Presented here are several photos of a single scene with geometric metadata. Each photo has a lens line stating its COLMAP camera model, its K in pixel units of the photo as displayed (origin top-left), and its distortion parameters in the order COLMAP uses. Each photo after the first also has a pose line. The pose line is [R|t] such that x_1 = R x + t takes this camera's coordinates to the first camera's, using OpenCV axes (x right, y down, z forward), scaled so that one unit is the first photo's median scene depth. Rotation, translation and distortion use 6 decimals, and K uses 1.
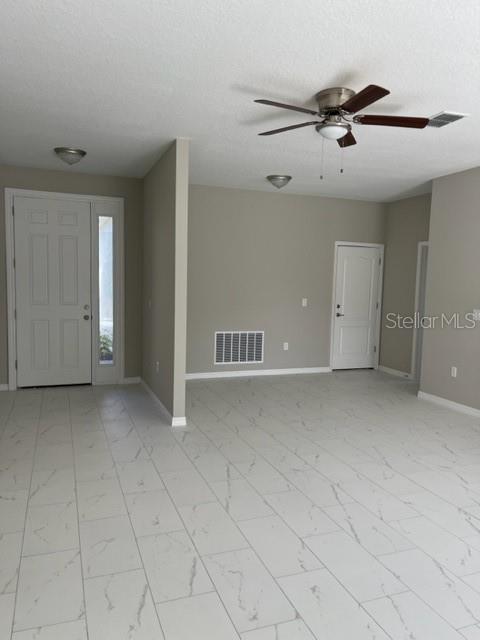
lens RADIAL K [[482.4, 0, 245.1], [0, 482.4, 320.3], [0, 0, 1]] dist [0.053405, -0.066701]
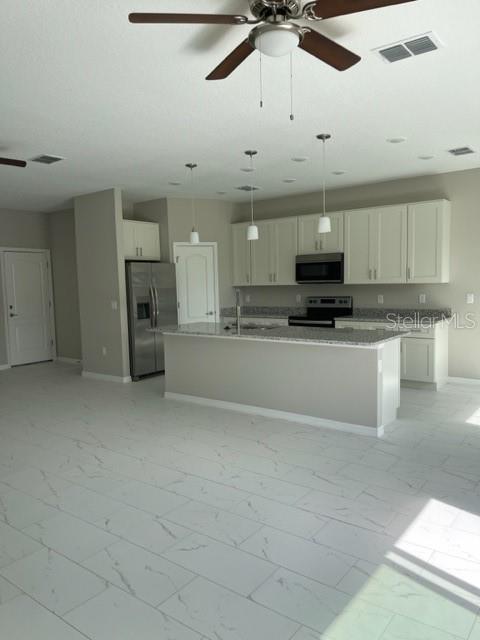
lens RADIAL K [[482.4, 0, 240.1], [0, 482.4, 318.3], [0, 0, 1]] dist [0.053405, -0.066701]
pose [[0.849958, -0.087012, 0.519615, 0.072395], [0.089226, 0.995794, 0.020800, 0.022609], [-0.519240, 0.028684, 0.854147, -0.228853]]
